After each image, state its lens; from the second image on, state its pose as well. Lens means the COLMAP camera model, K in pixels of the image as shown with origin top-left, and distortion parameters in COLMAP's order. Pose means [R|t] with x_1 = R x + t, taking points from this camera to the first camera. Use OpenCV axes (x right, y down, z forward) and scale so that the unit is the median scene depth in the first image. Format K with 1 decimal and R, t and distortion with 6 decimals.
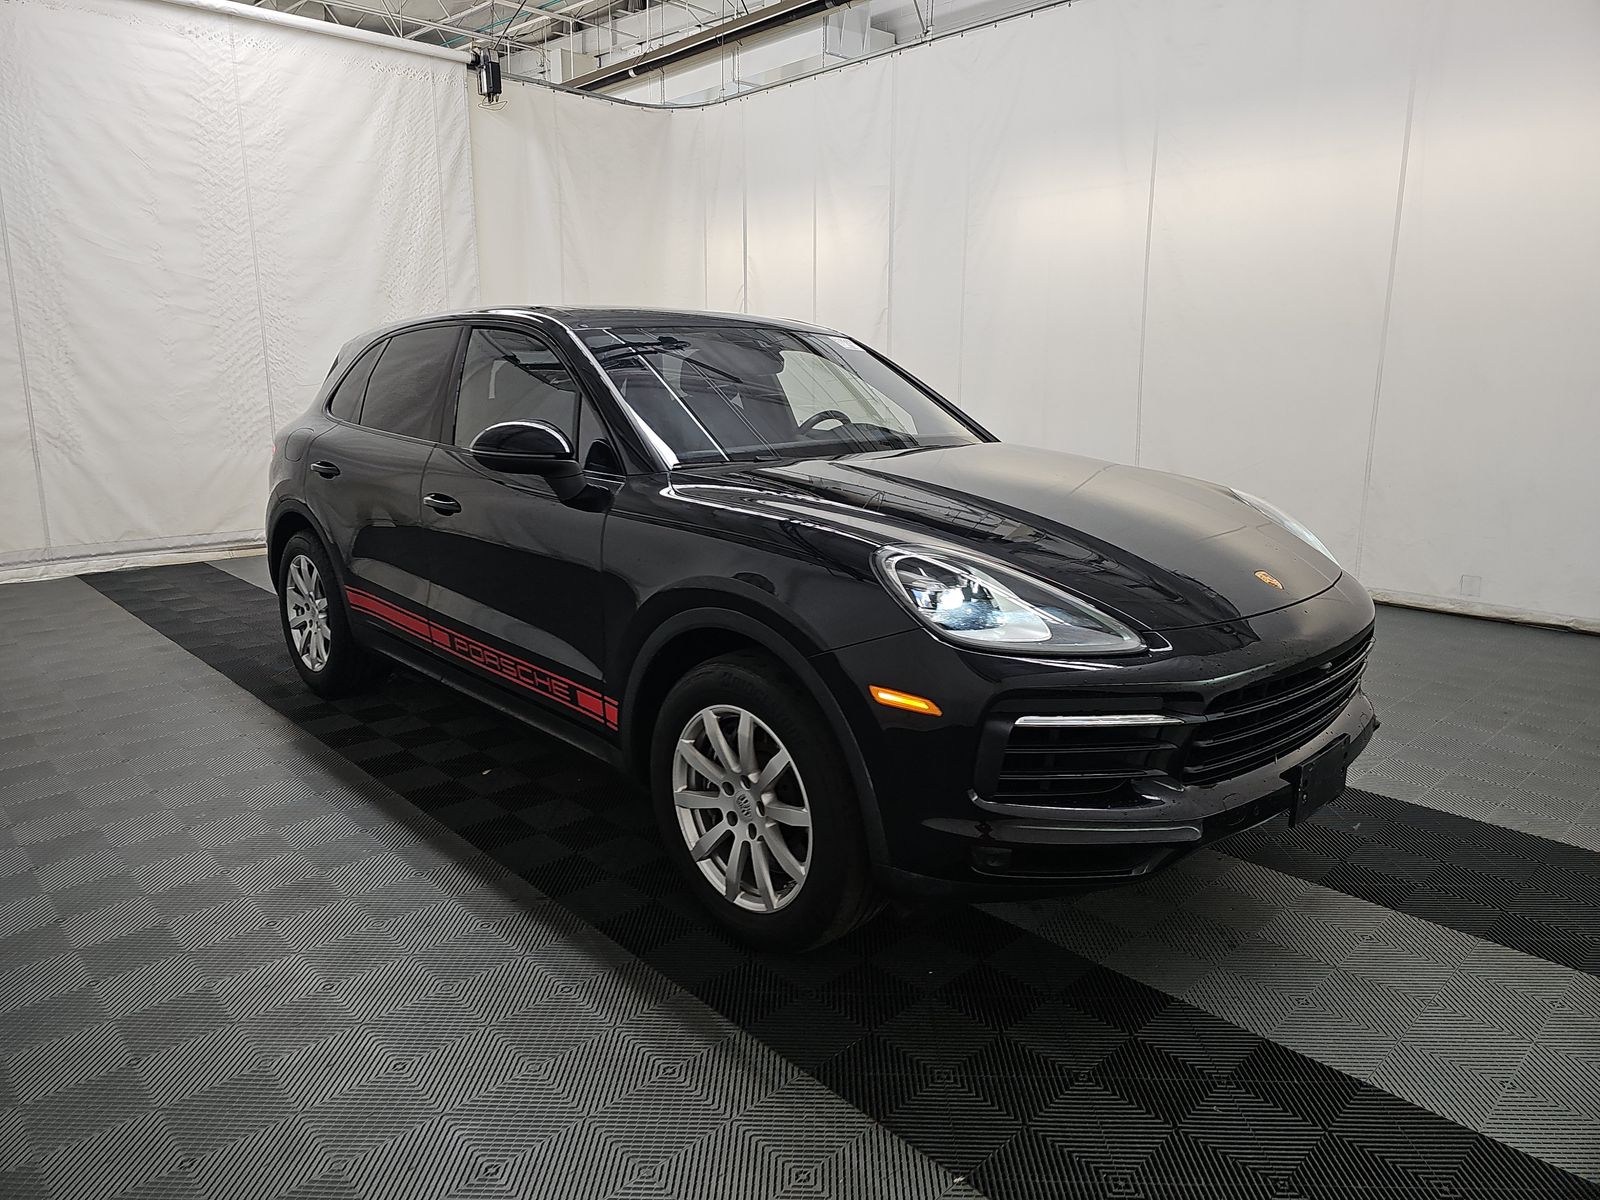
lens RADIAL K [[1064.2, 0, 794.0], [0, 1064.2, 597.3], [0, 0, 1]] dist [0.060555, -0.047630]
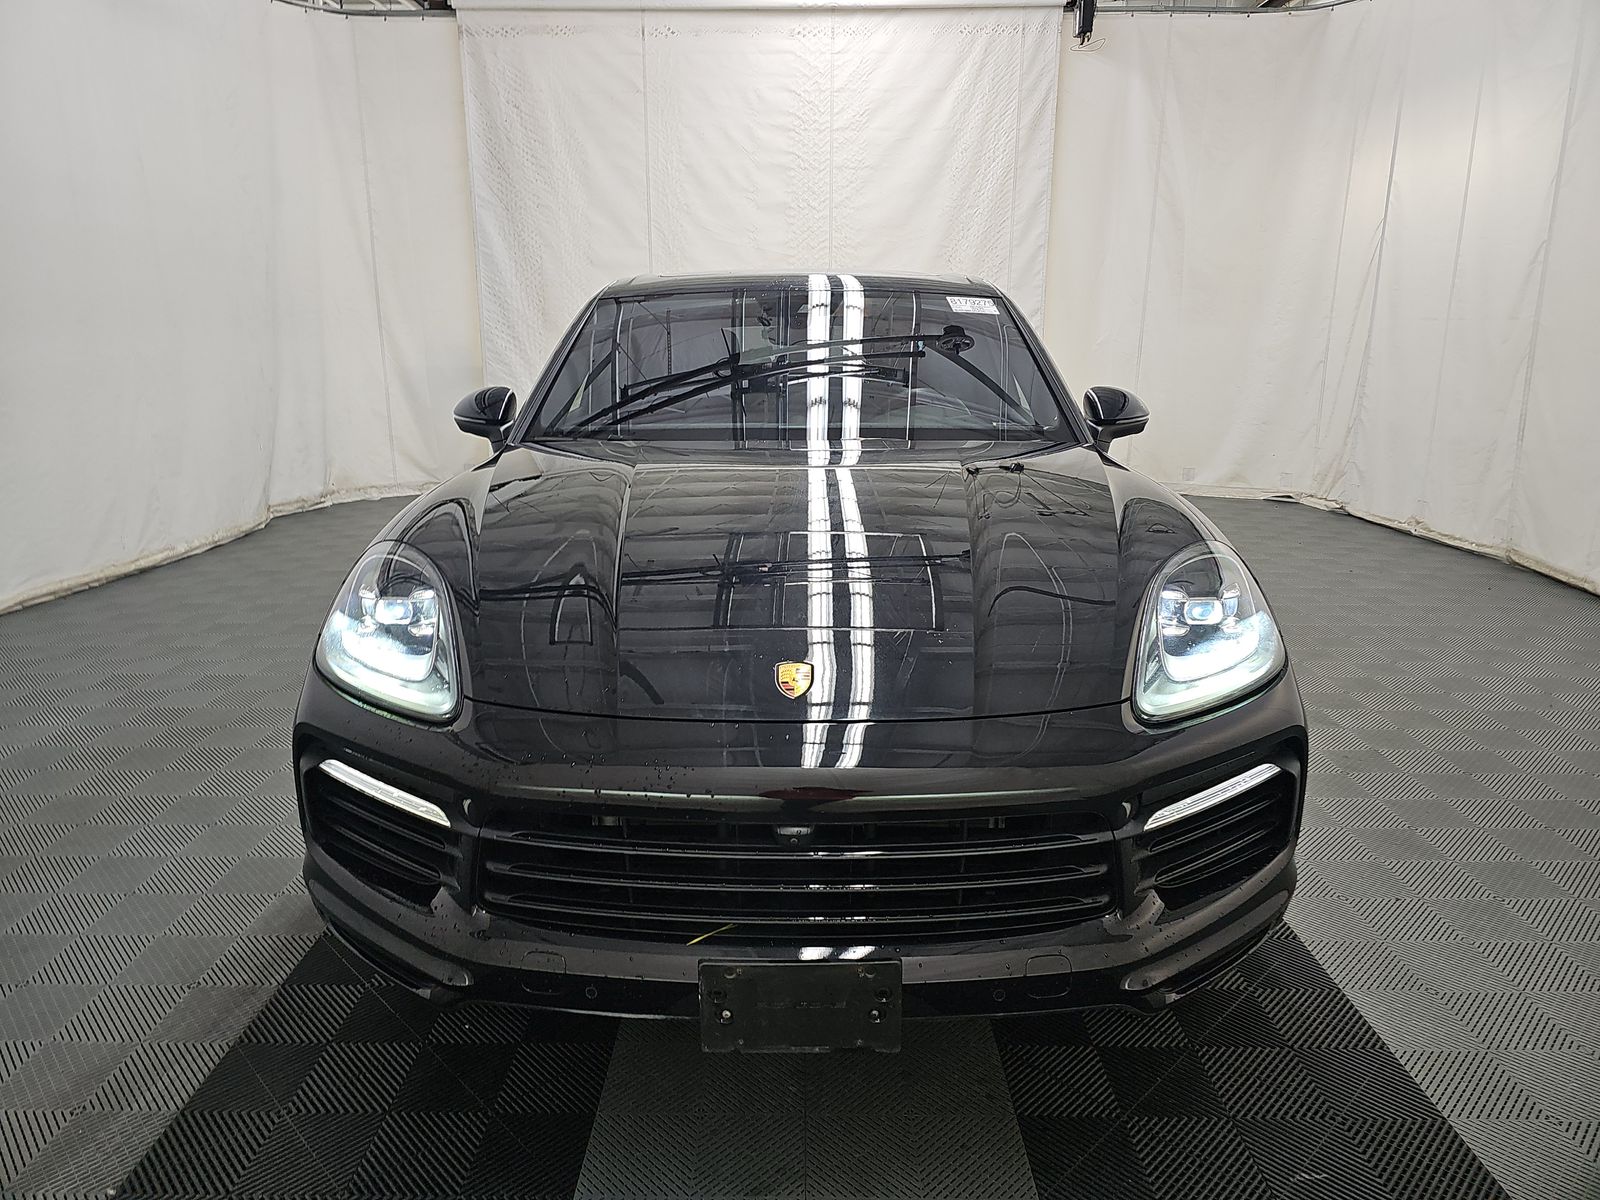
lens RADIAL K [[1064.2, 0, 794.0], [0, 1064.2, 597.3], [0, 0, 1]] dist [0.060555, -0.047630]
pose [[0.715449, 0.169238, -0.677858, 0.286055], [-0.145463, 0.985039, 0.092400, -0.039403], [0.683354, 0.032496, 0.729363, 0.179020]]
